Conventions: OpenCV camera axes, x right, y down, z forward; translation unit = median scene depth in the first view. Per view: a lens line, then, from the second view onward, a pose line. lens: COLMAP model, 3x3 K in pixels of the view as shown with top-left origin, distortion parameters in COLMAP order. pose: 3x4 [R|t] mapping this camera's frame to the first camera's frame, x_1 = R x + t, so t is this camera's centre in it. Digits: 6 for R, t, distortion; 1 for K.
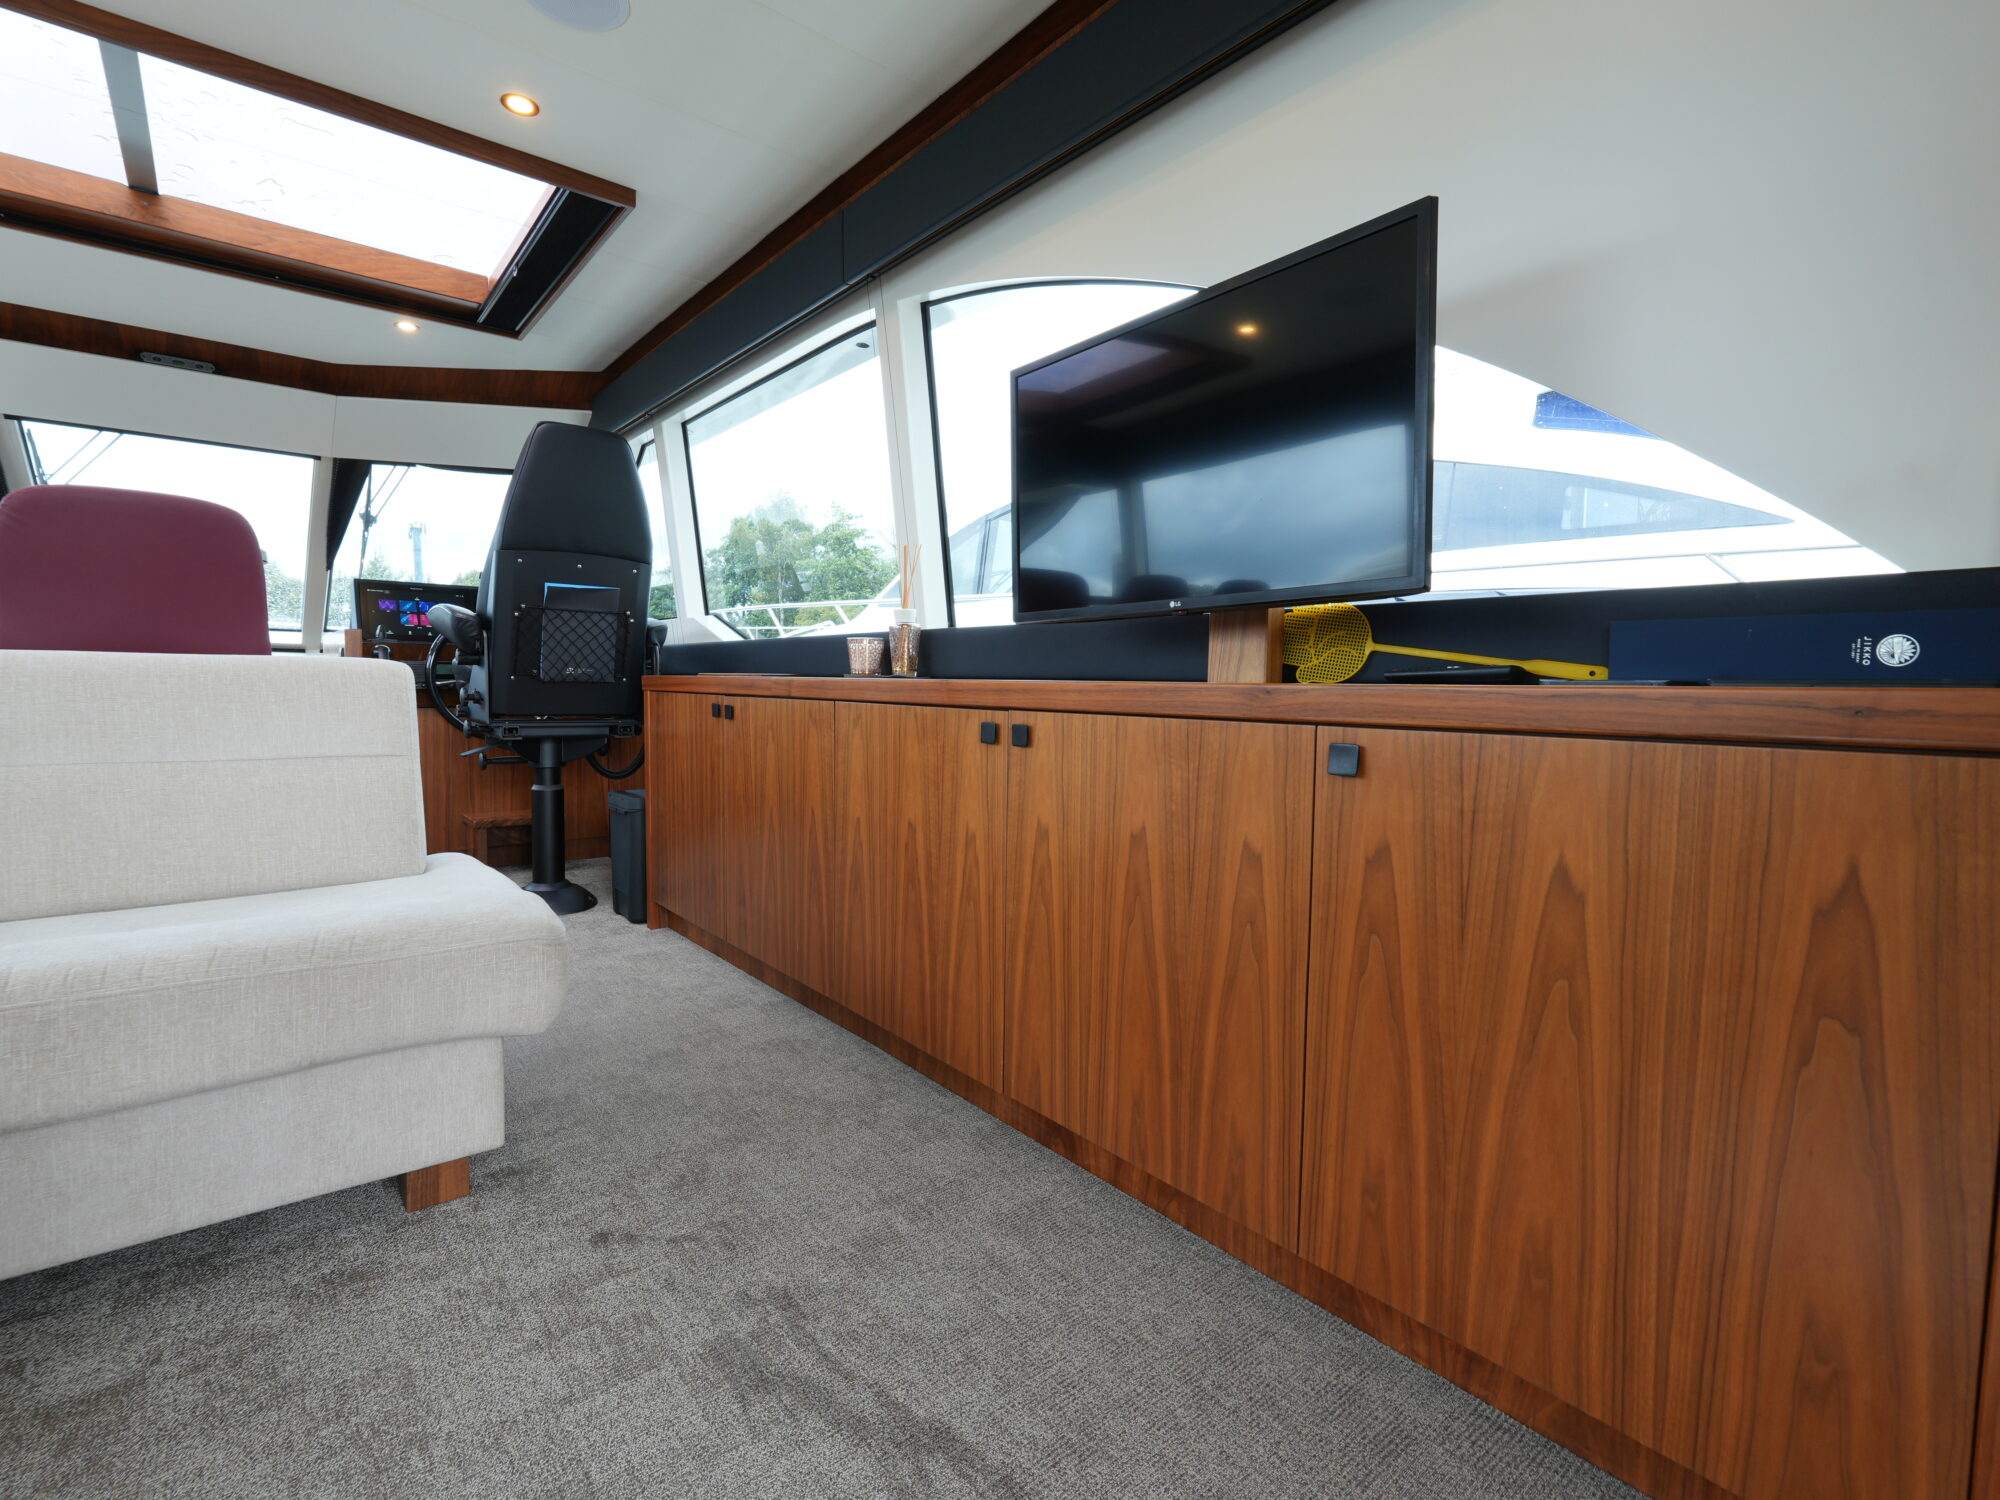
lens RADIAL K [[945.3, 0, 1002.7], [0, 945.3, 741.2], [0, 0, 1]] dist [-0.003383, 0.001950]
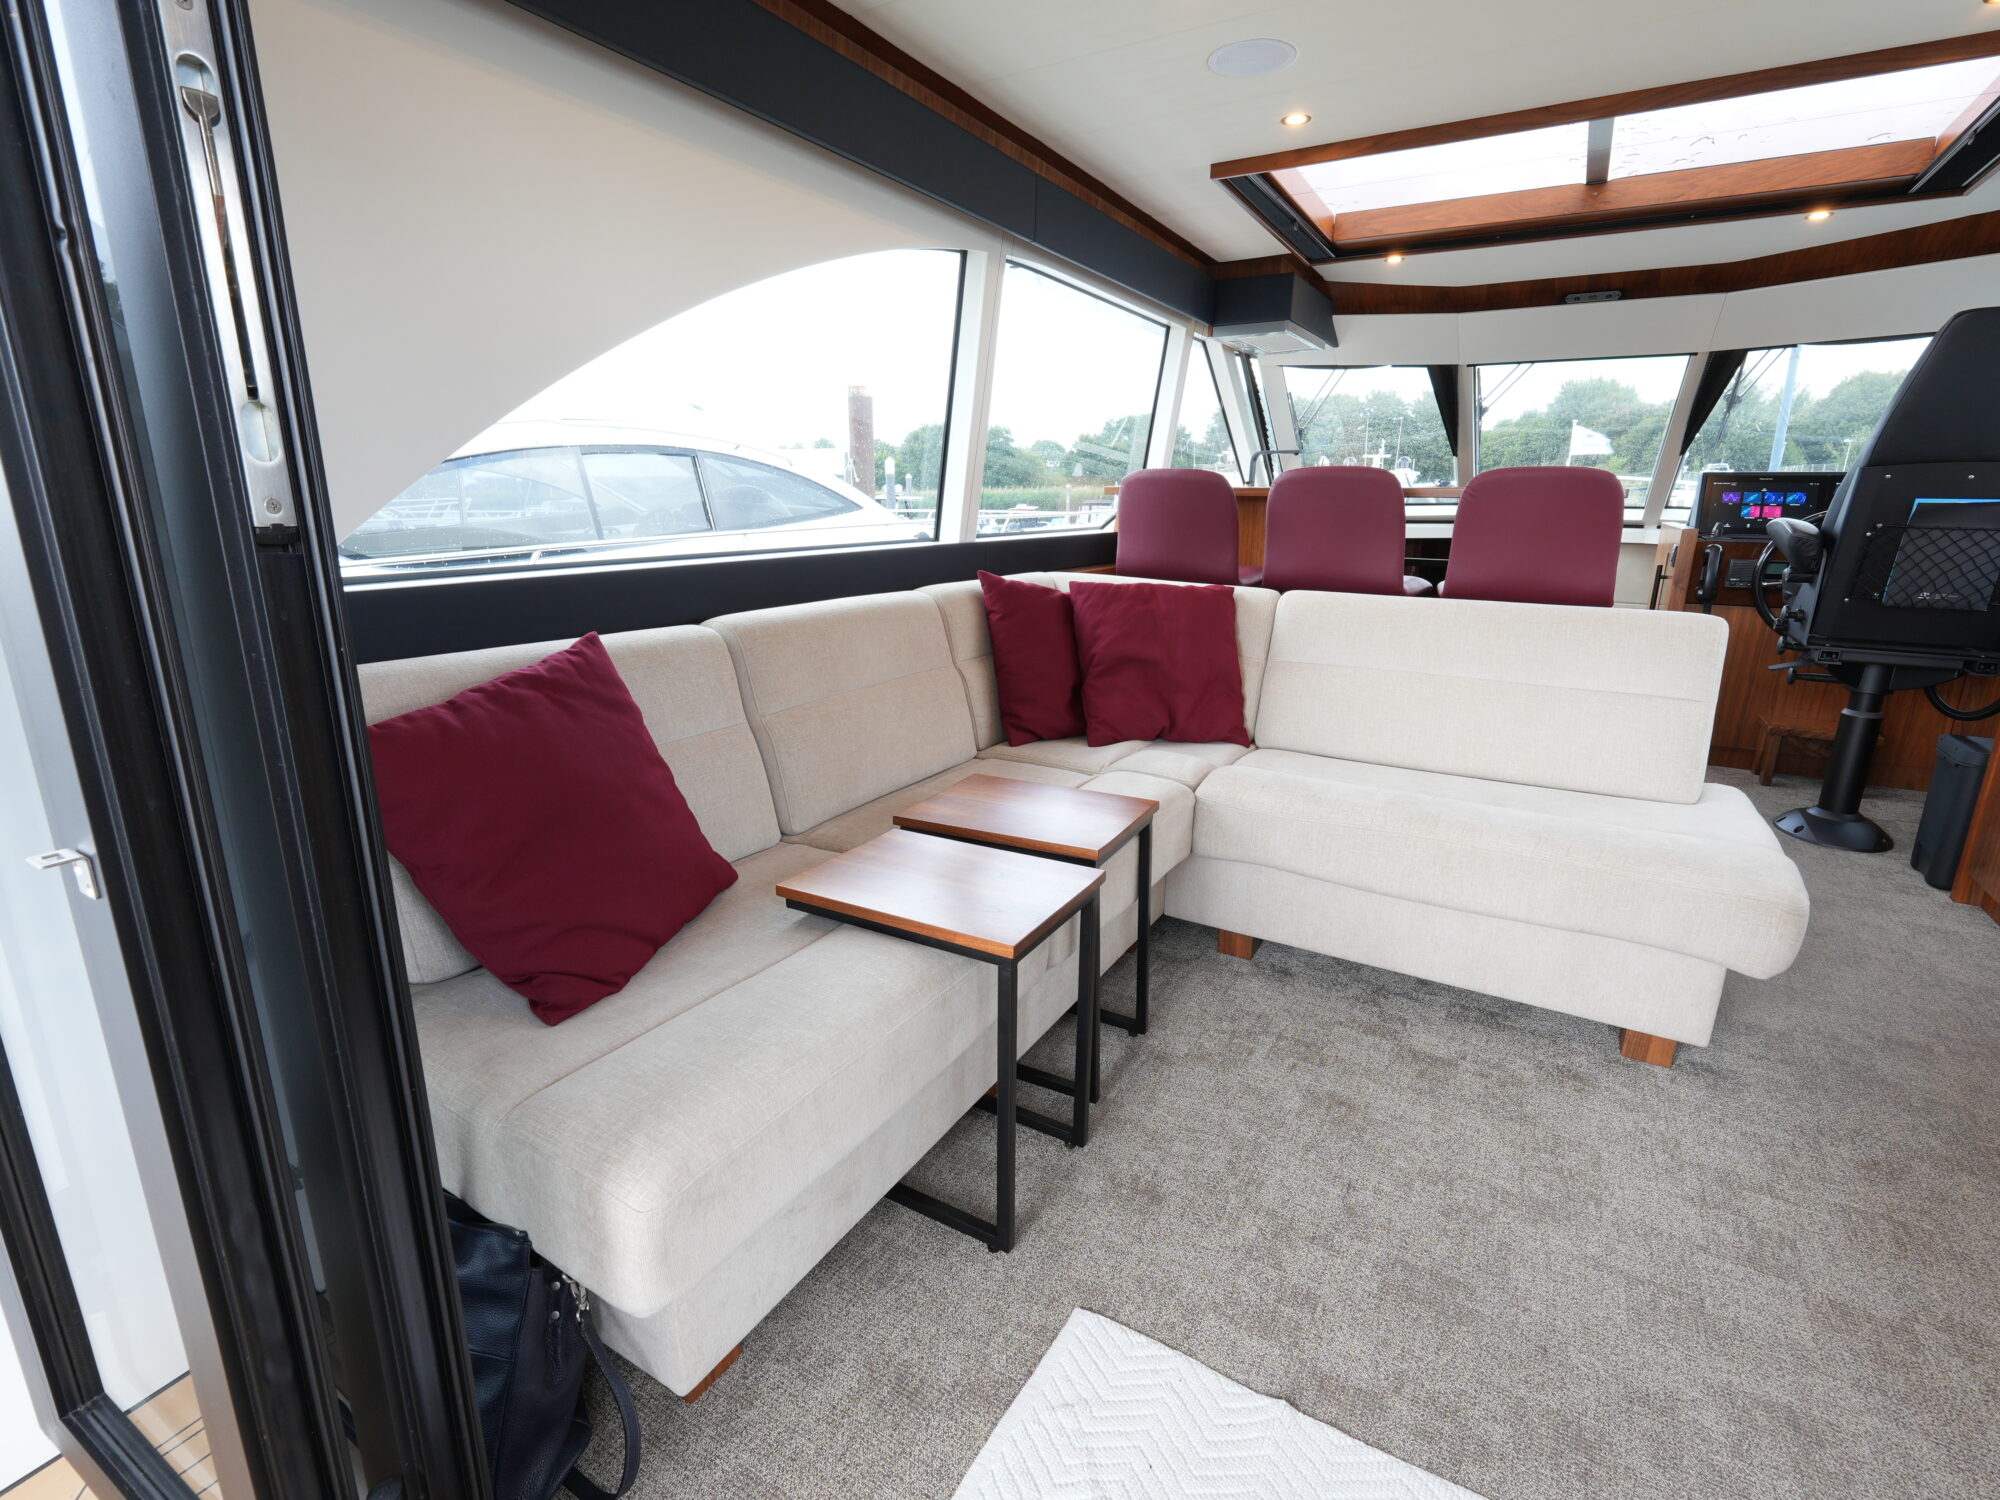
lens RADIAL K [[945.3, 0, 995.7], [0, 945.3, 747.5], [0, 0, 1]] dist [-0.003383, 0.001950]
pose [[0.344135, 0.234423, -0.909185, 0.082275], [-0.064778, 0.971951, 0.226087, -0.077257], [0.936683, -0.018909, 0.349668, -0.132844]]
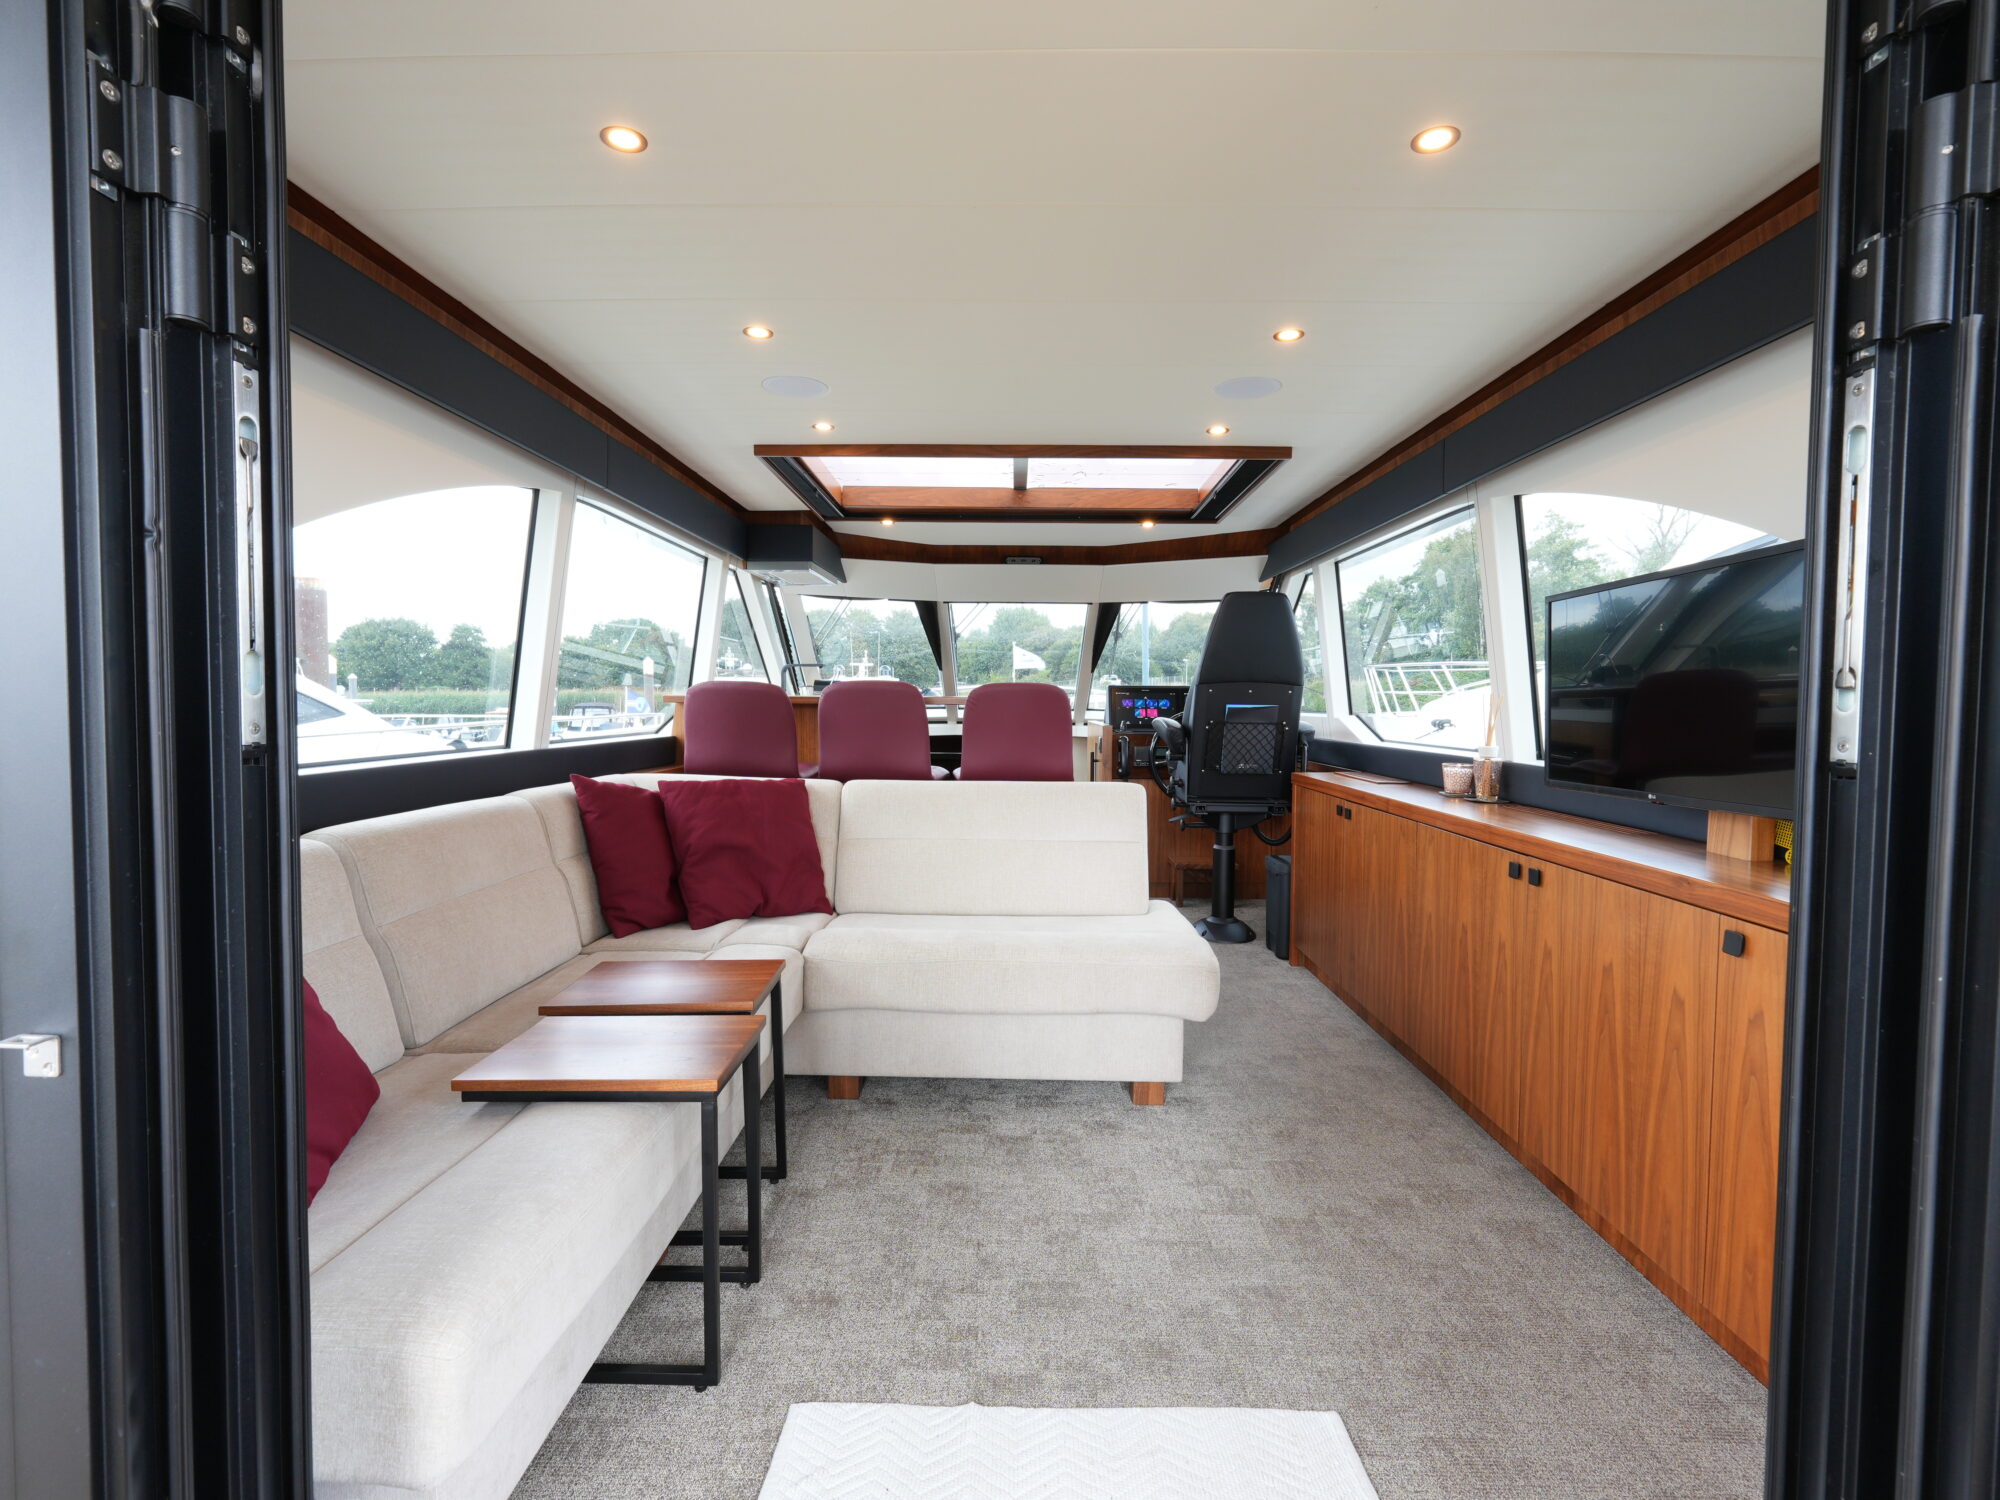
lens RADIAL K [[945.3, 0, 997.8], [0, 945.3, 742.5], [0, 0, 1]] dist [-0.003383, 0.001950]
pose [[0.763598, 0.023077, -0.645279, 0.149539], [-0.041173, 0.999068, -0.012993, -0.073697], [0.644378, 0.036490, 0.763836, -0.264598]]
